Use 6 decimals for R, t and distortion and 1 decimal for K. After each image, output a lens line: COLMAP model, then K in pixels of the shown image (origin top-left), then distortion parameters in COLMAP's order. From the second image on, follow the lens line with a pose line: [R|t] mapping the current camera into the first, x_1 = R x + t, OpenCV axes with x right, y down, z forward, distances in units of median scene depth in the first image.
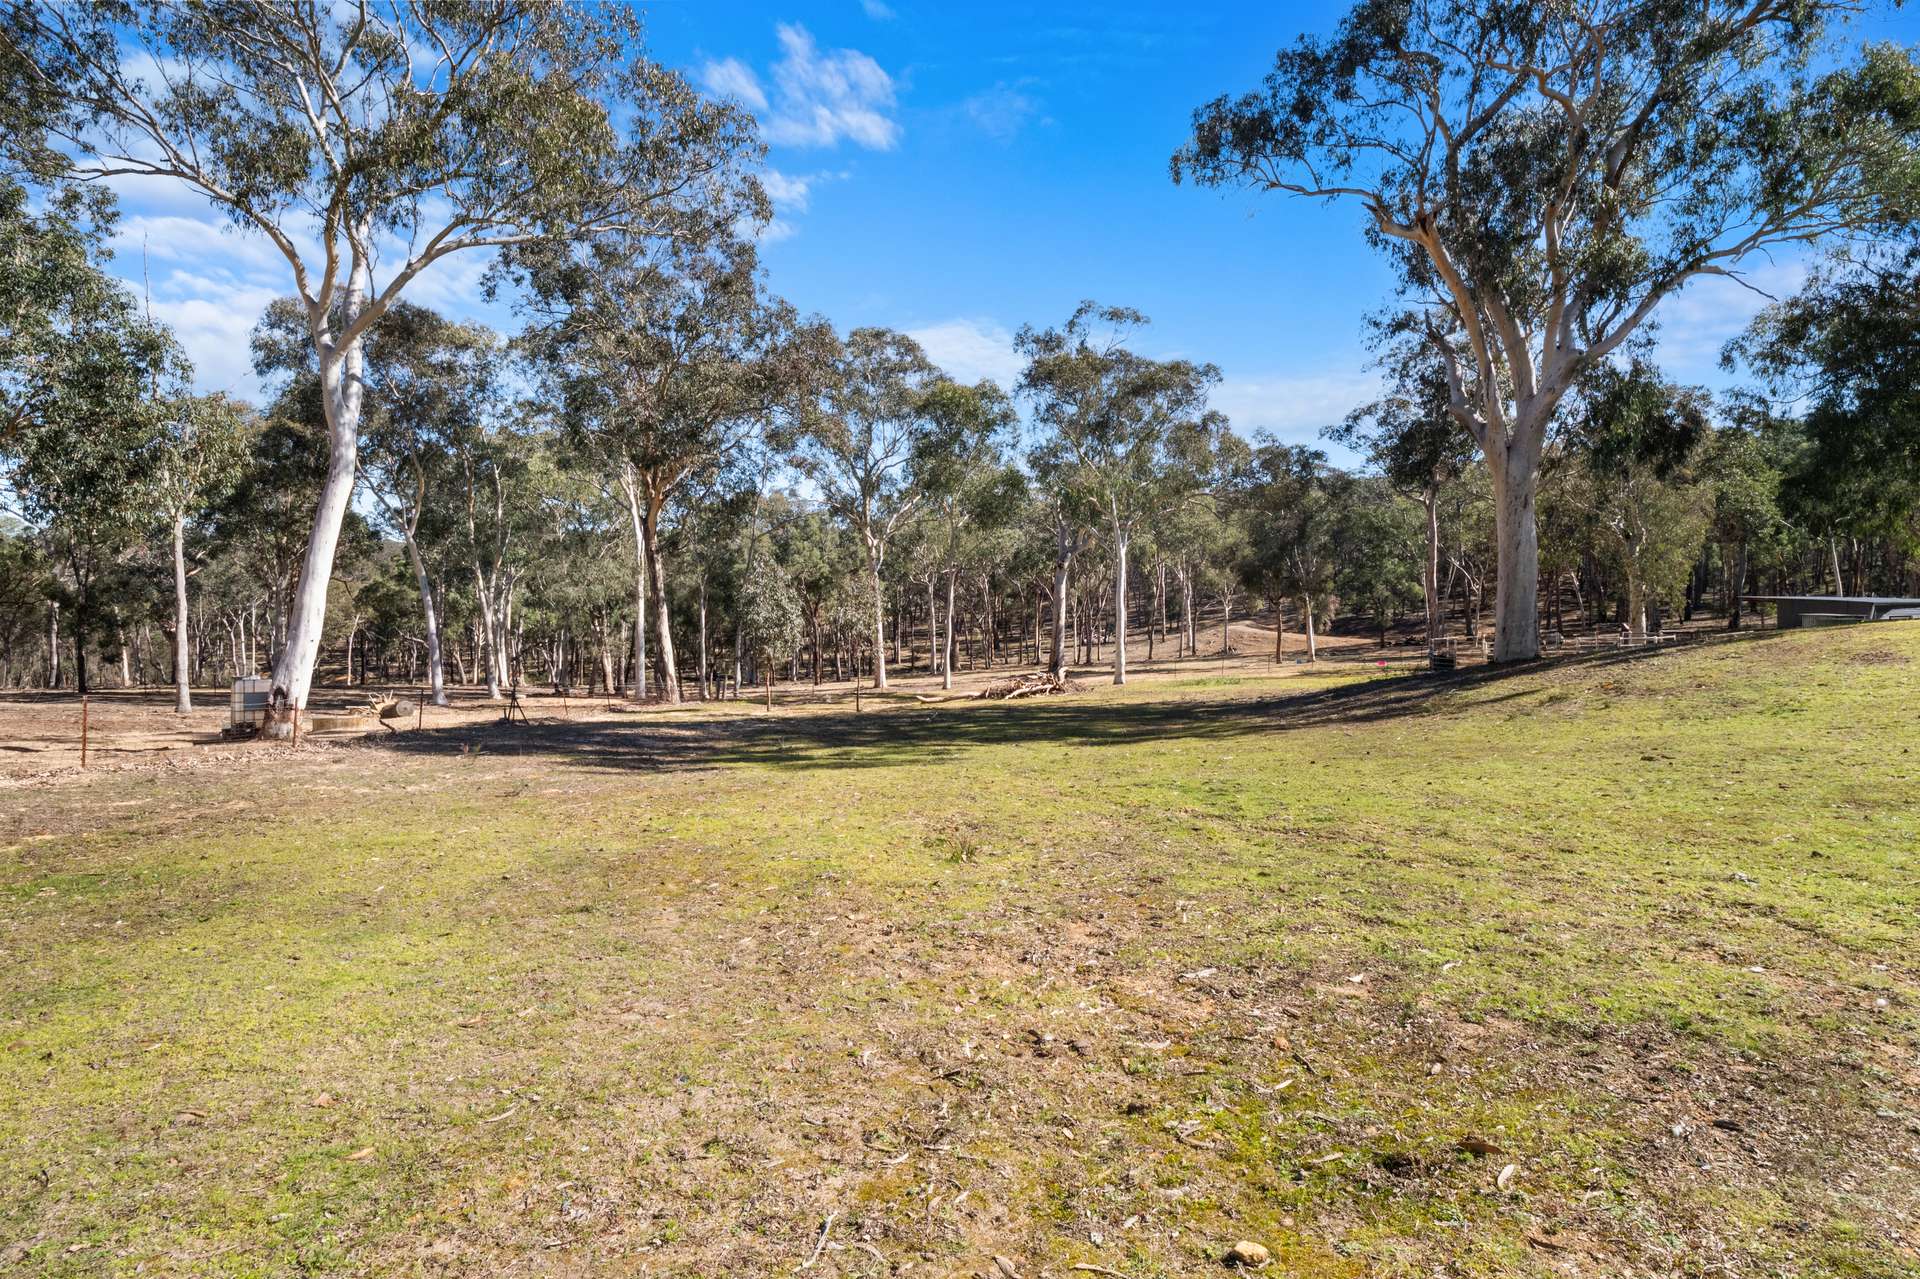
lens RADIAL K [[910.6, 0, 952.6], [0, 910.6, 630.7], [0, 0, 1]] dist [-0.025769, 0.000708]
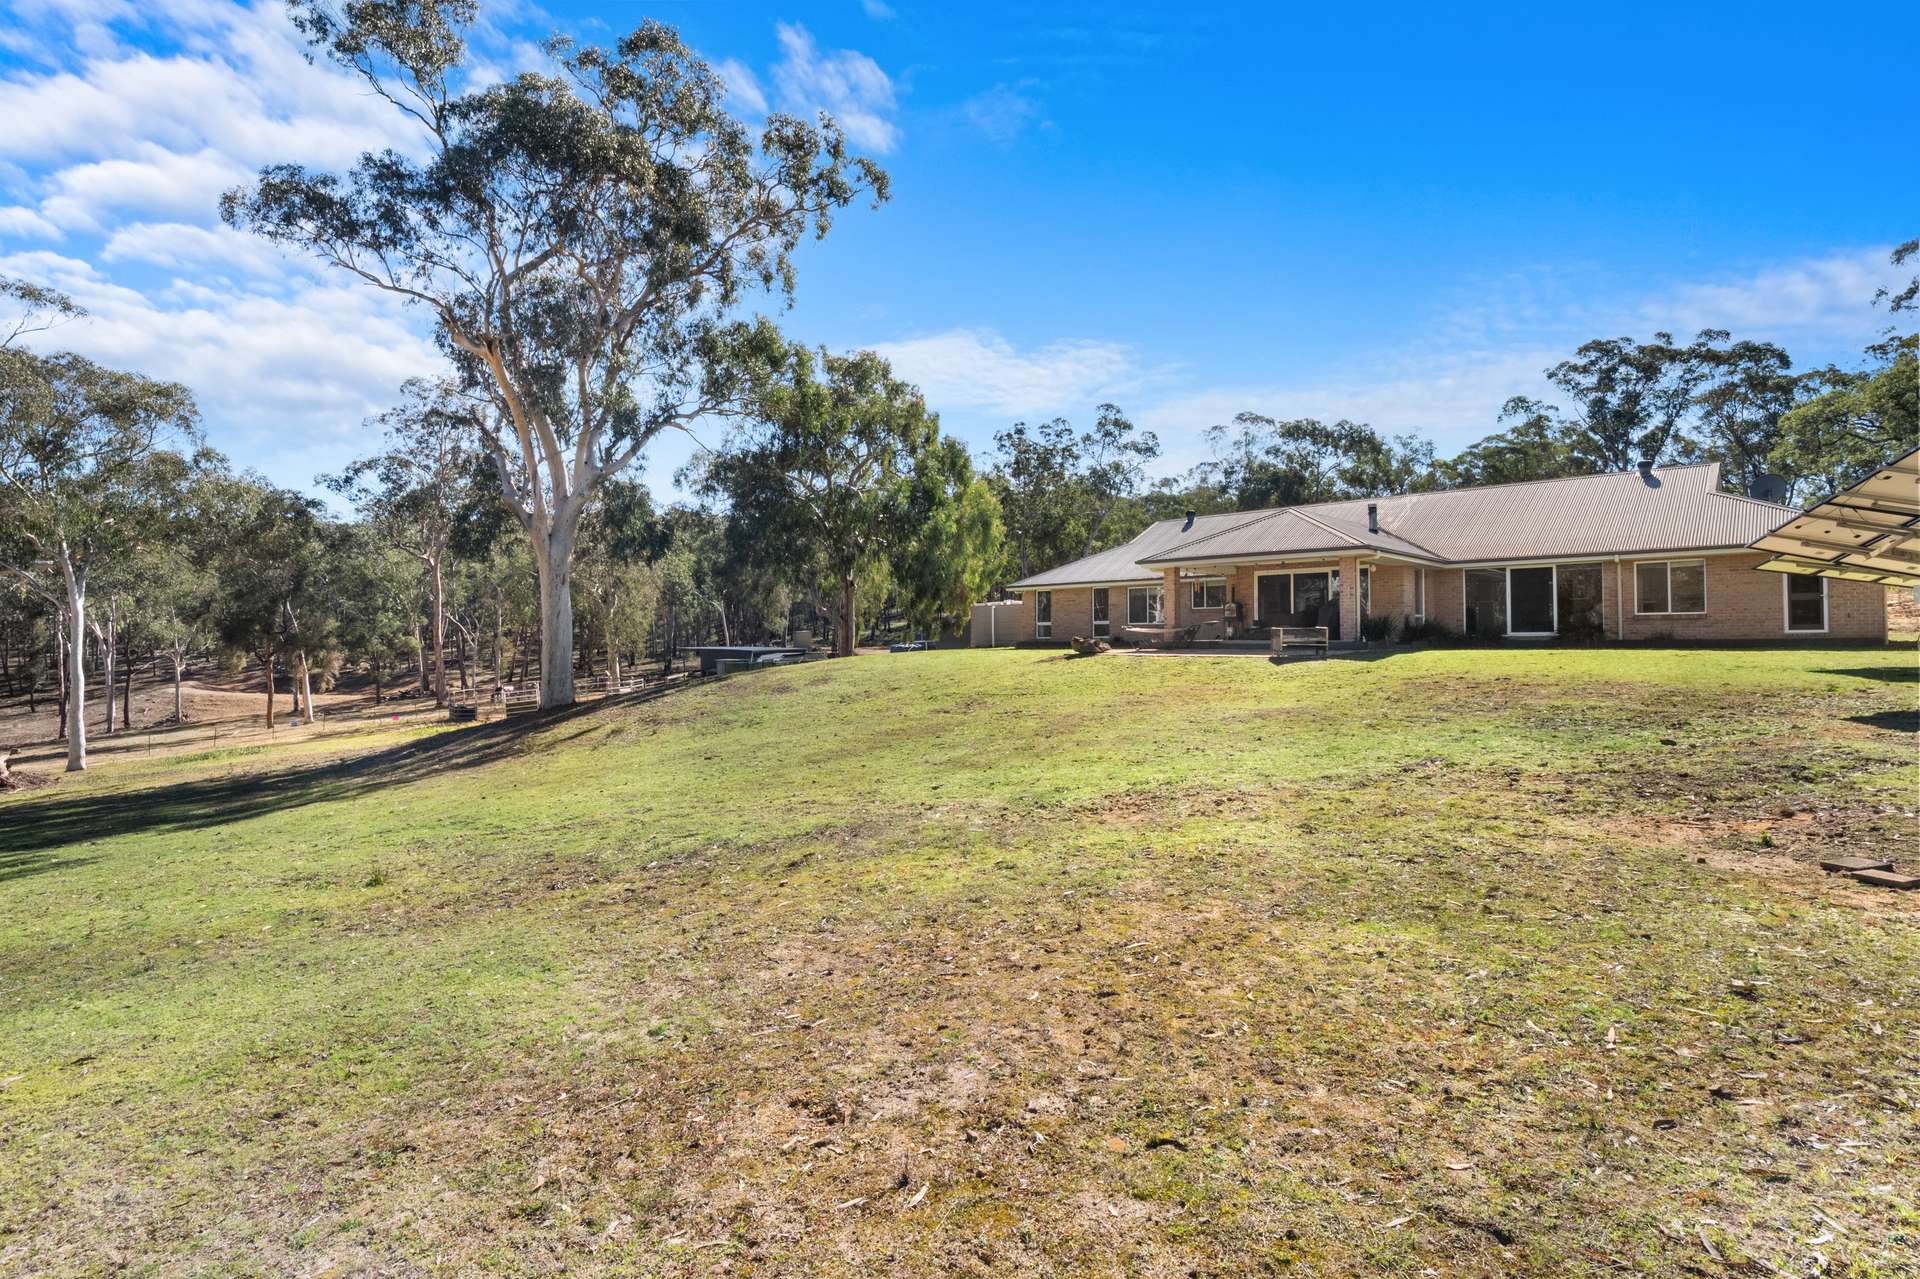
lens RADIAL K [[910.6, 0, 952.6], [0, 910.6, 630.7], [0, 0, 1]] dist [-0.025769, 0.000708]
pose [[0.504392, 0.001934, 0.863473, -0.173420], [0.045422, 0.998554, -0.028769, -0.009875], [-0.862279, 0.053732, 0.503574, -0.097068]]
